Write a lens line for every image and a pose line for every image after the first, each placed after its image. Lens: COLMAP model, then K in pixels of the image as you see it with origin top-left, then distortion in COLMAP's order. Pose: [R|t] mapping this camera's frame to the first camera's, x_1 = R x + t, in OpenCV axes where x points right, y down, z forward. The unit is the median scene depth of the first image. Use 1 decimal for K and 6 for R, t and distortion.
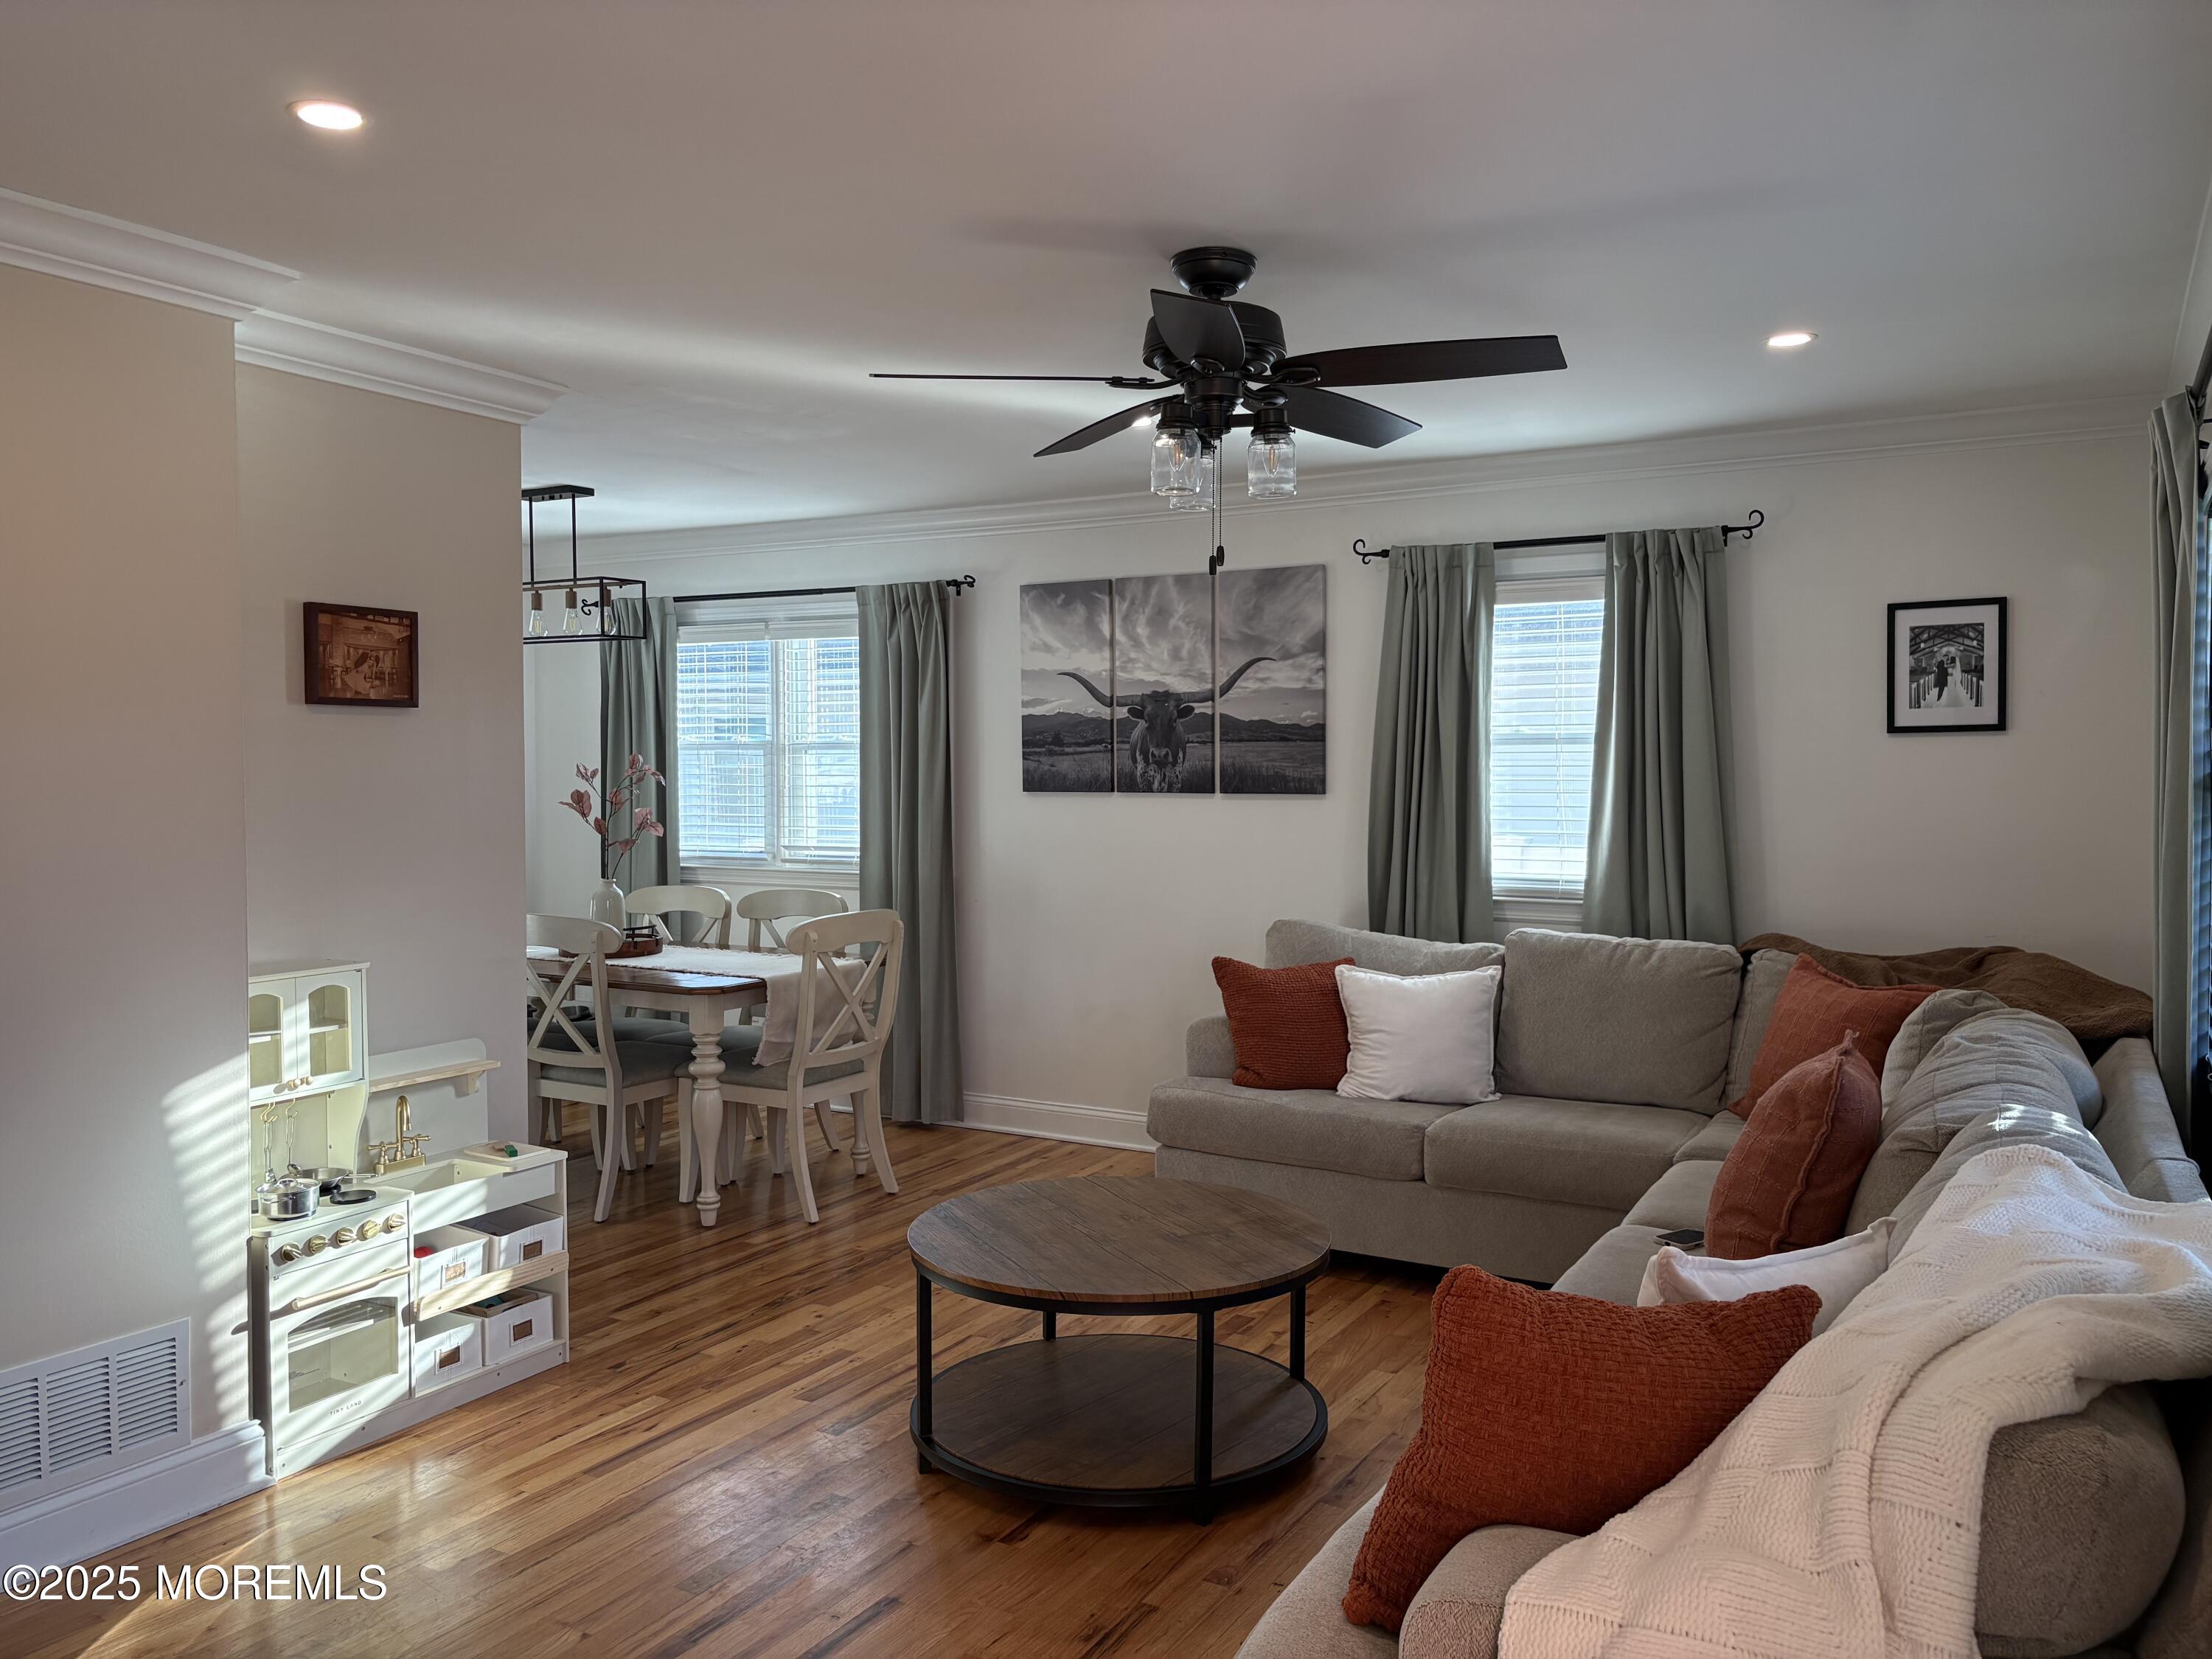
lens RADIAL K [[1685.3, 0, 1105.5], [0, 1685.3, 825.4], [0, 0, 1]] dist [0.030492, -0.024166]
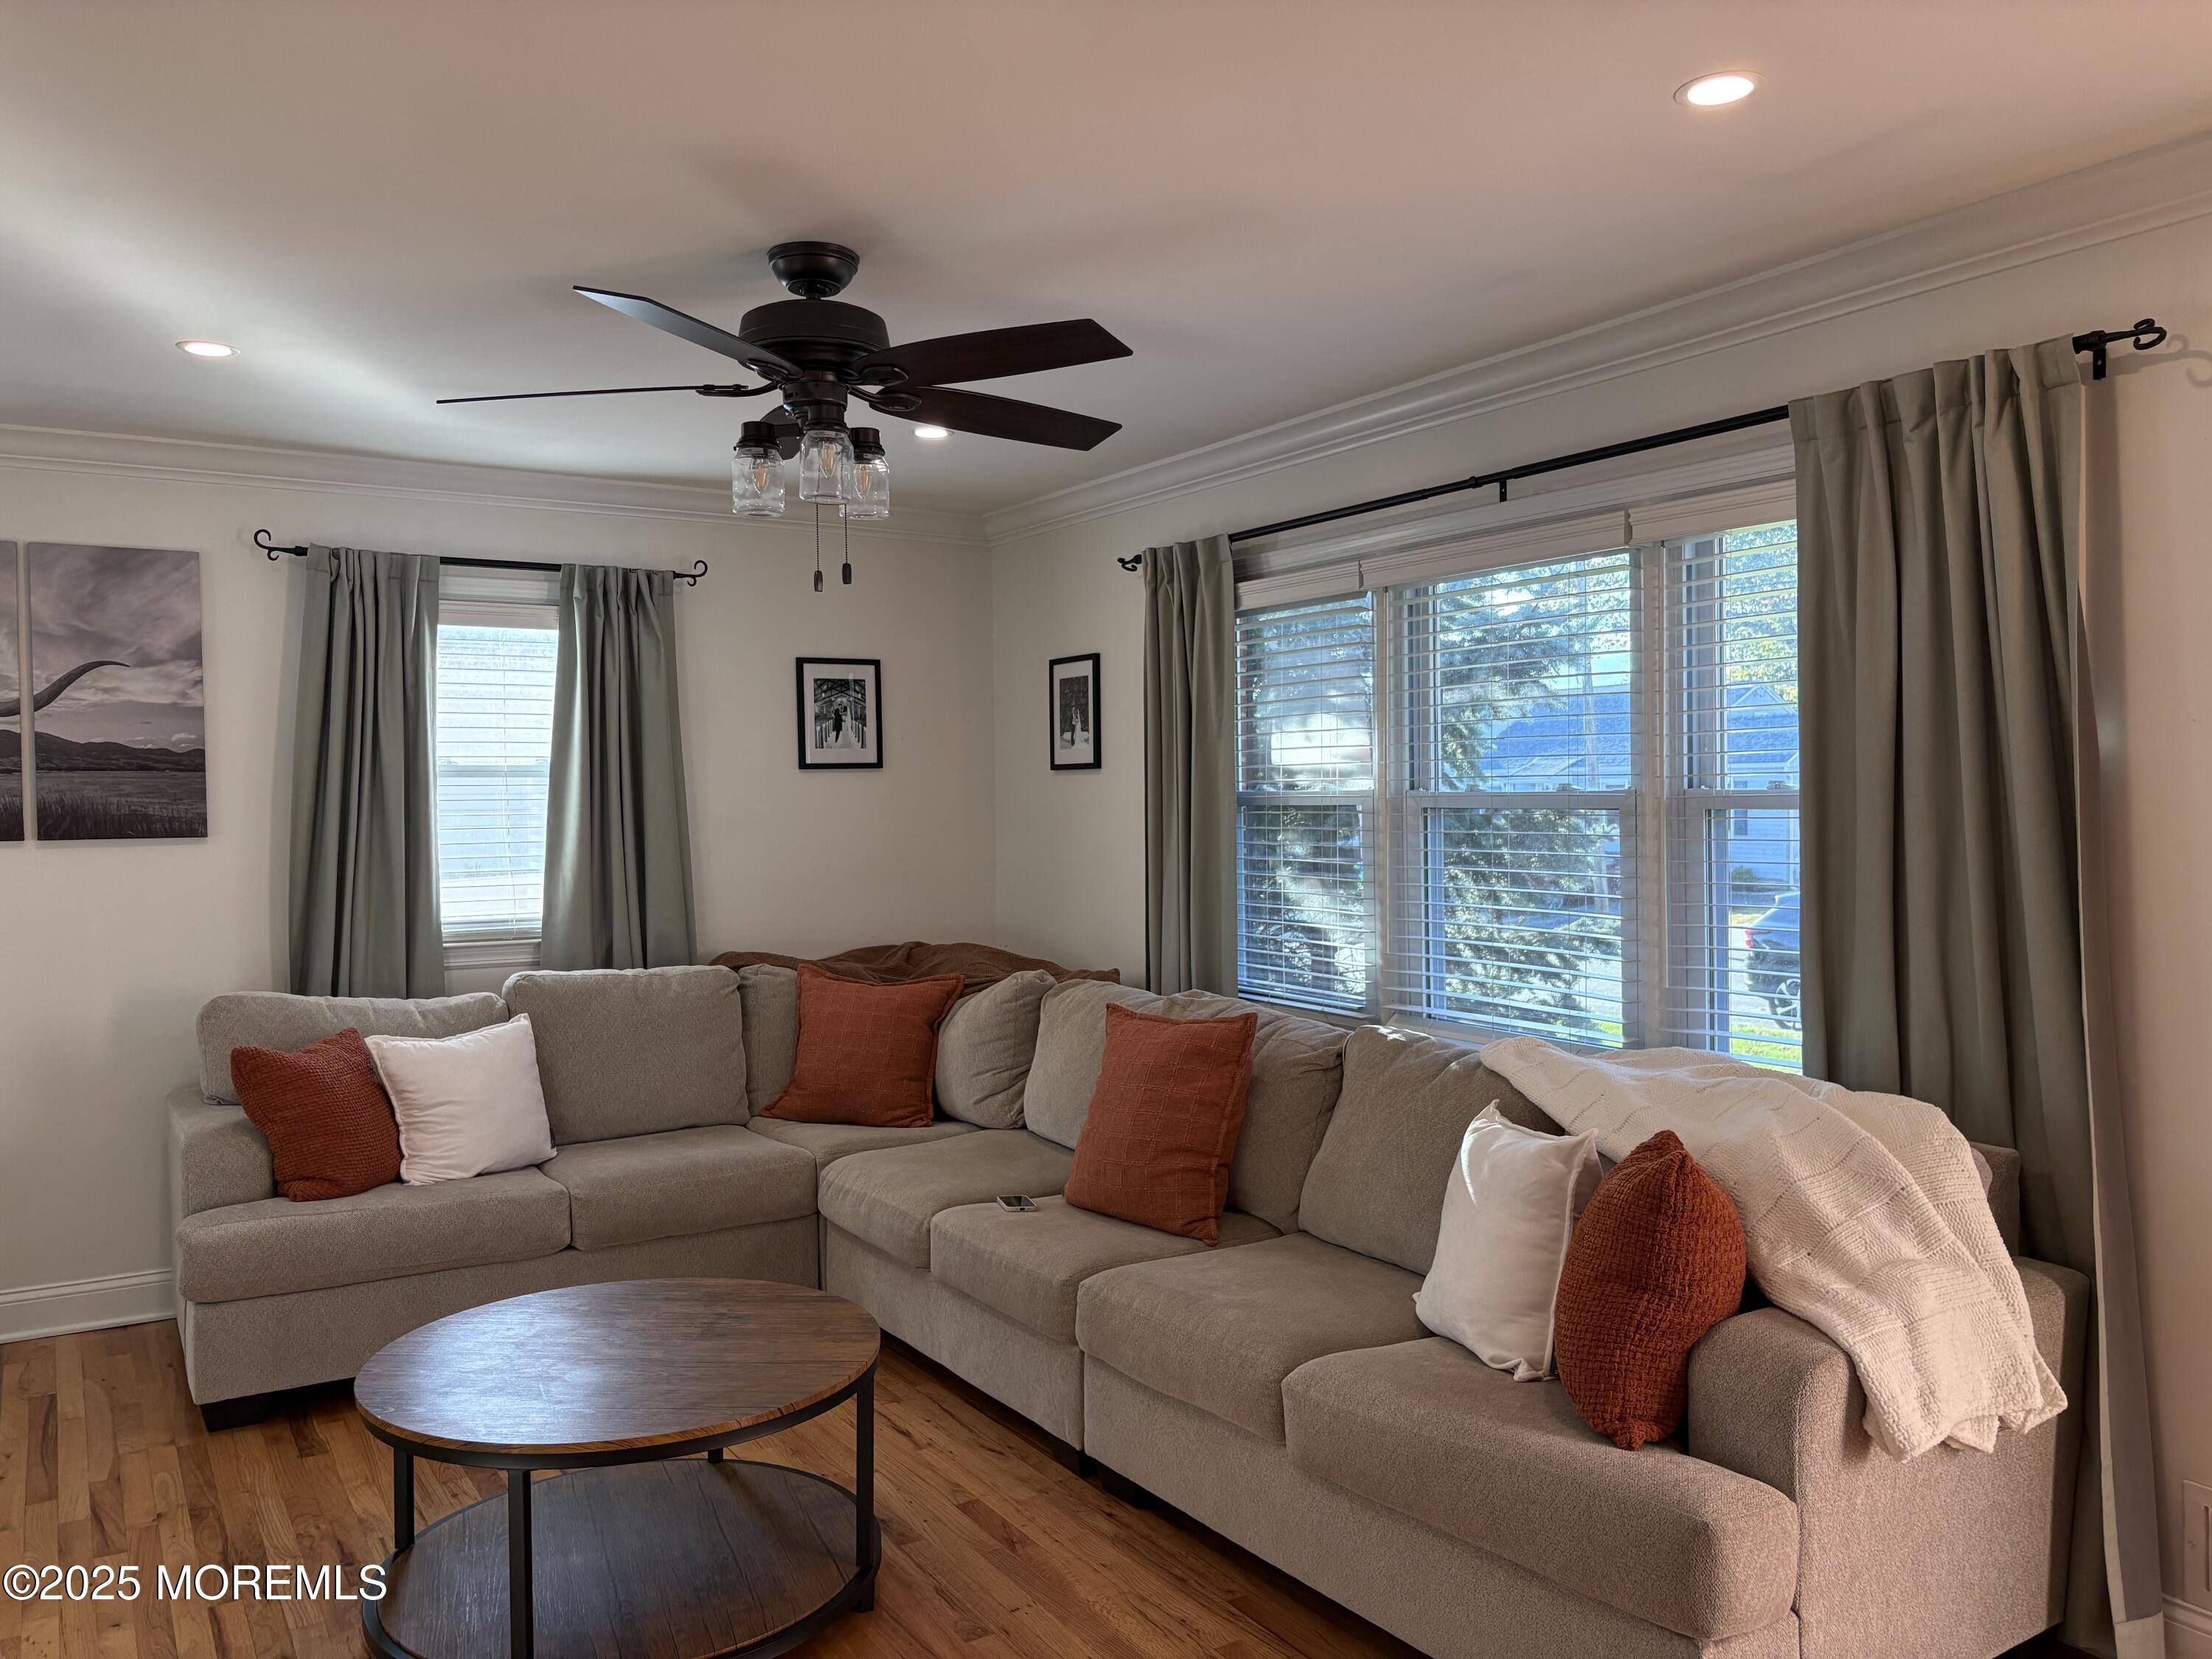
lens RADIAL K [[1685.3, 0, 1105.0], [0, 1685.3, 833.3], [0, 0, 1]] dist [0.030492, -0.024166]
pose [[0.452875, -0.025477, 0.891210, -0.423758], [0.037982, 0.999235, 0.009265, -0.012223], [-0.890765, 0.029654, 0.453496, 0.265113]]
